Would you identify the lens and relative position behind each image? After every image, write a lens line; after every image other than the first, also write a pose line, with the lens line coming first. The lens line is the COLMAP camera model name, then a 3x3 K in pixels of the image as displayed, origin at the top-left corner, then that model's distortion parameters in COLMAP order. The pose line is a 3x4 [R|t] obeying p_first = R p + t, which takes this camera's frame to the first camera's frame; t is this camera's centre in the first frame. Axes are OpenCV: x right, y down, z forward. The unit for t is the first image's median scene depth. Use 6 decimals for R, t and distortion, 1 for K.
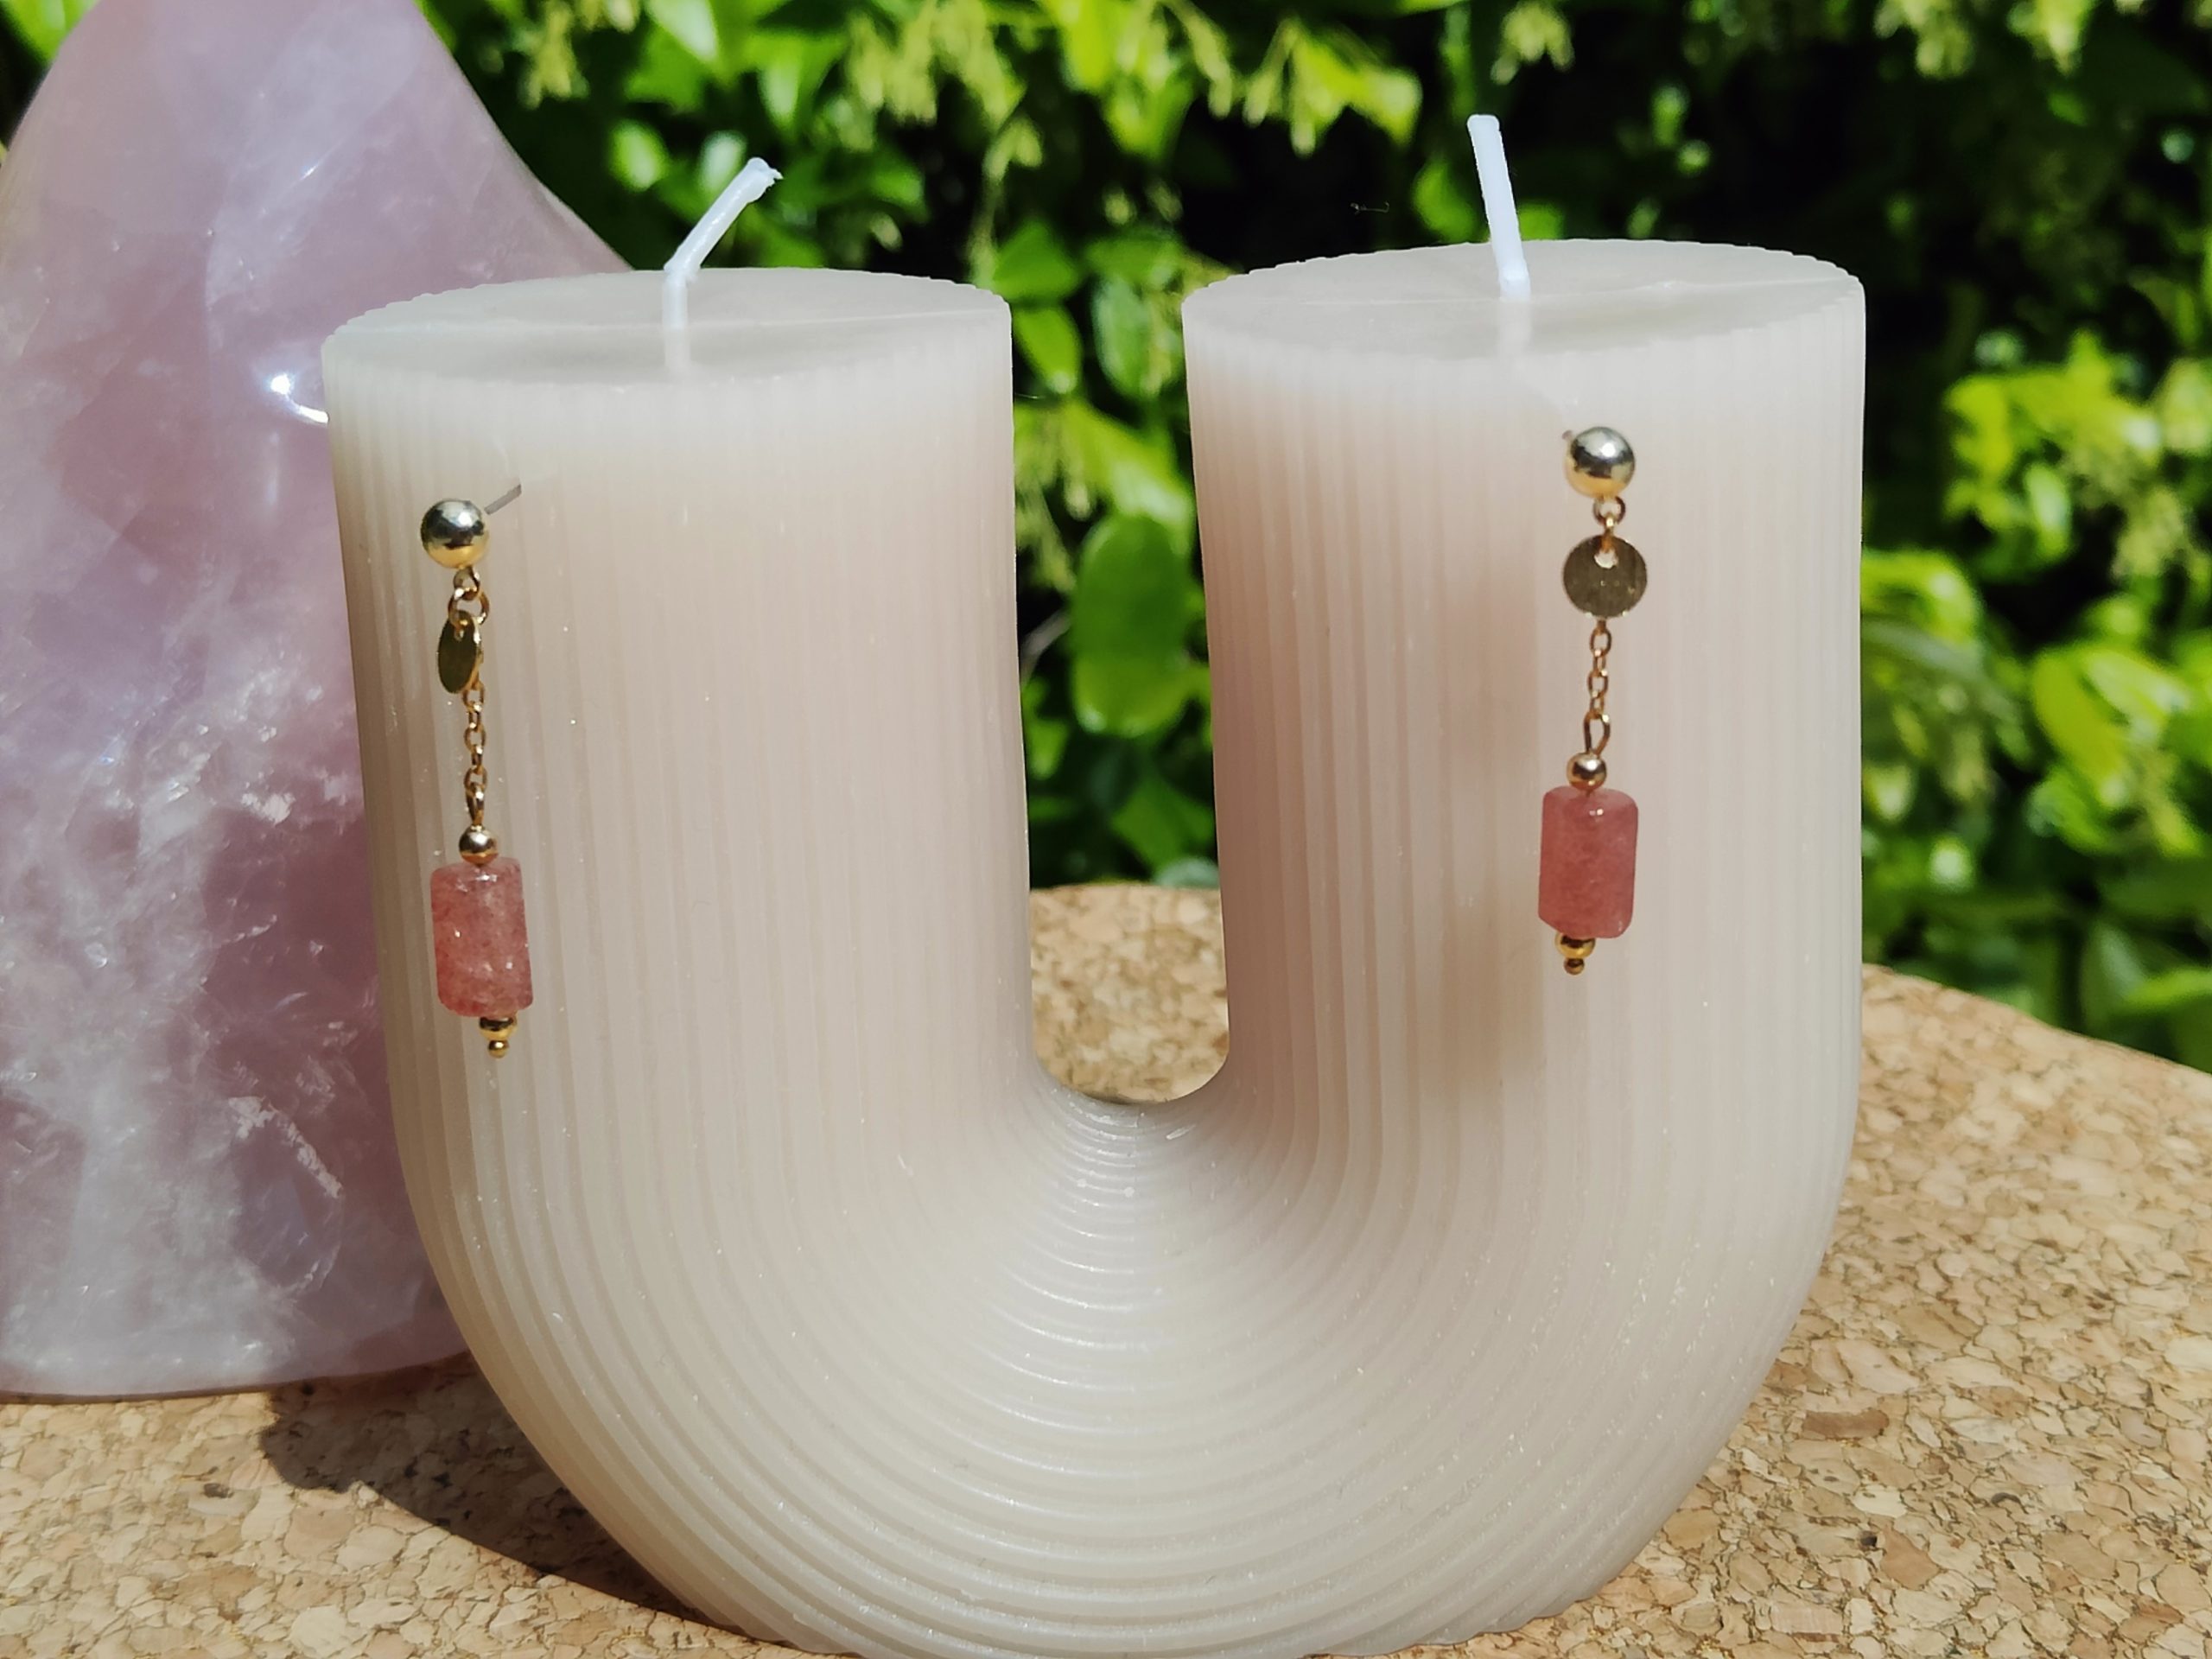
lens RADIAL K [[3399.4, 0, 1104.4], [0, 3399.4, 747.1], [0, 0, 1]] dist [-0.038375, 0.062817]
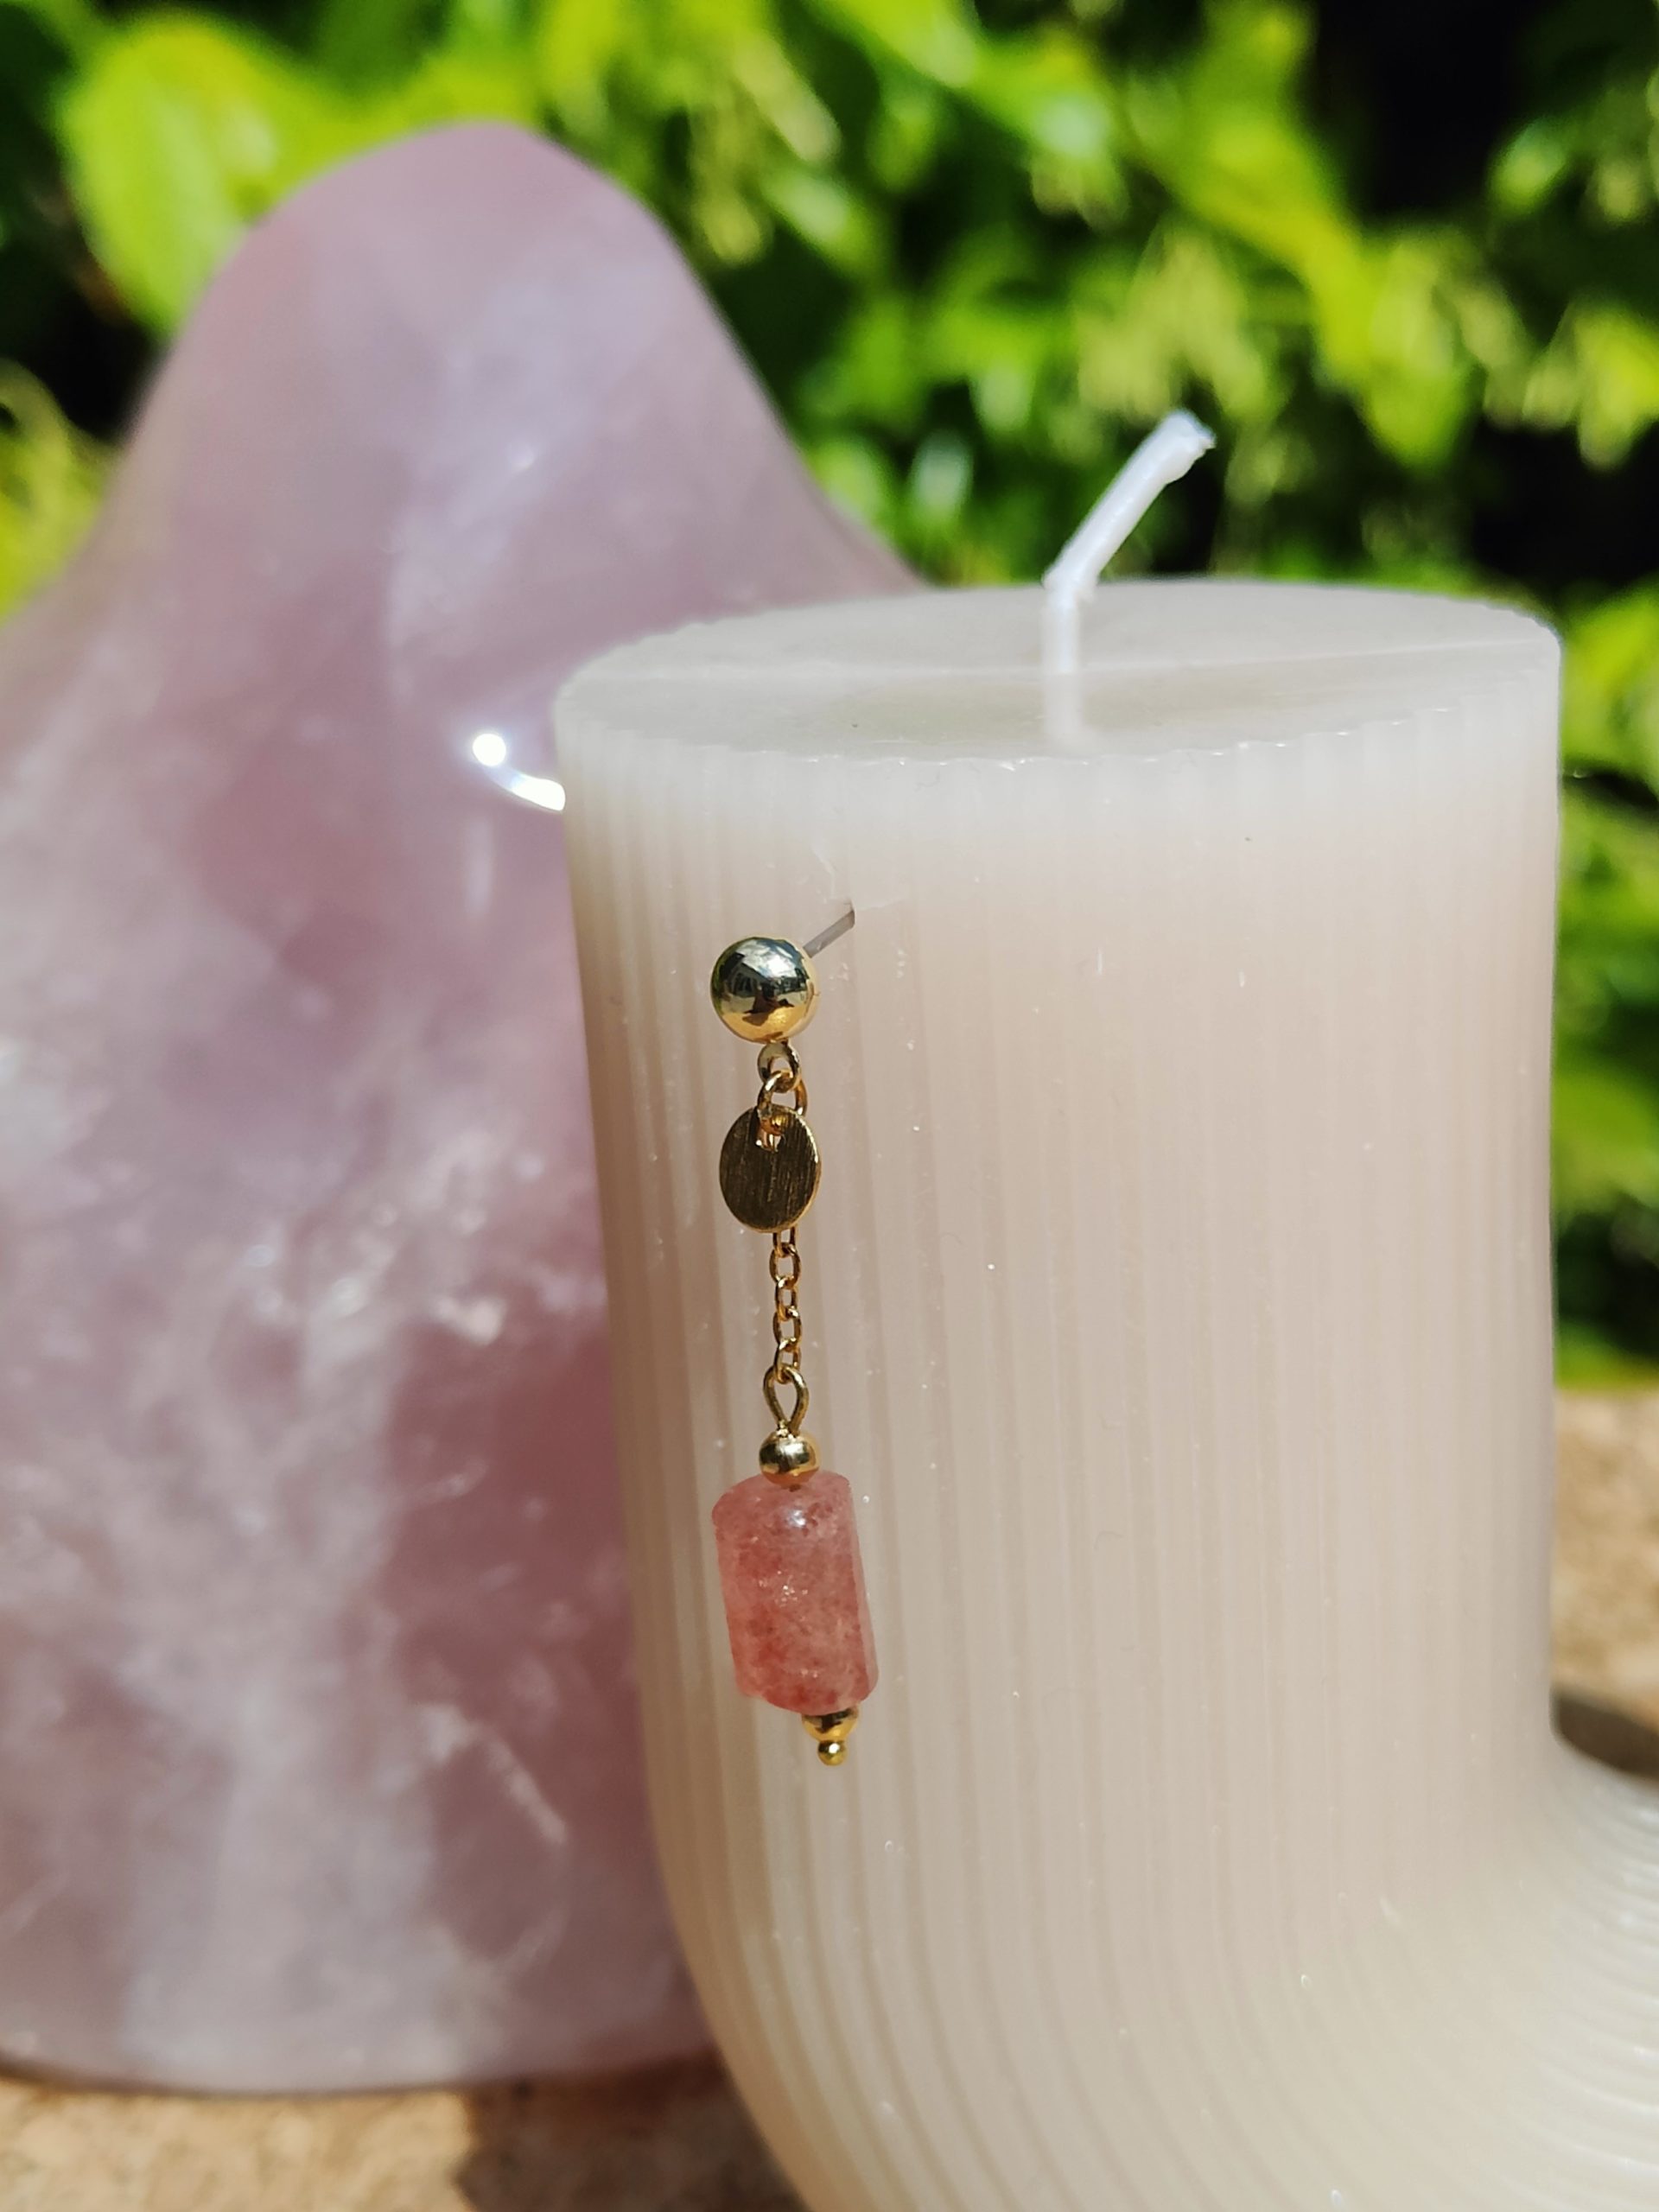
lens RADIAL K [[3399.4, 0, 901.4], [0, 3399.4, 1242.0], [0, 0, 1]] dist [-0.038375, 0.062817]
pose [[0.993784, 0.010879, -0.110788, -0.081622], [-0.005790, 0.998918, 0.046152, -0.039983], [0.111171, -0.045224, 0.992772, 0.314744]]
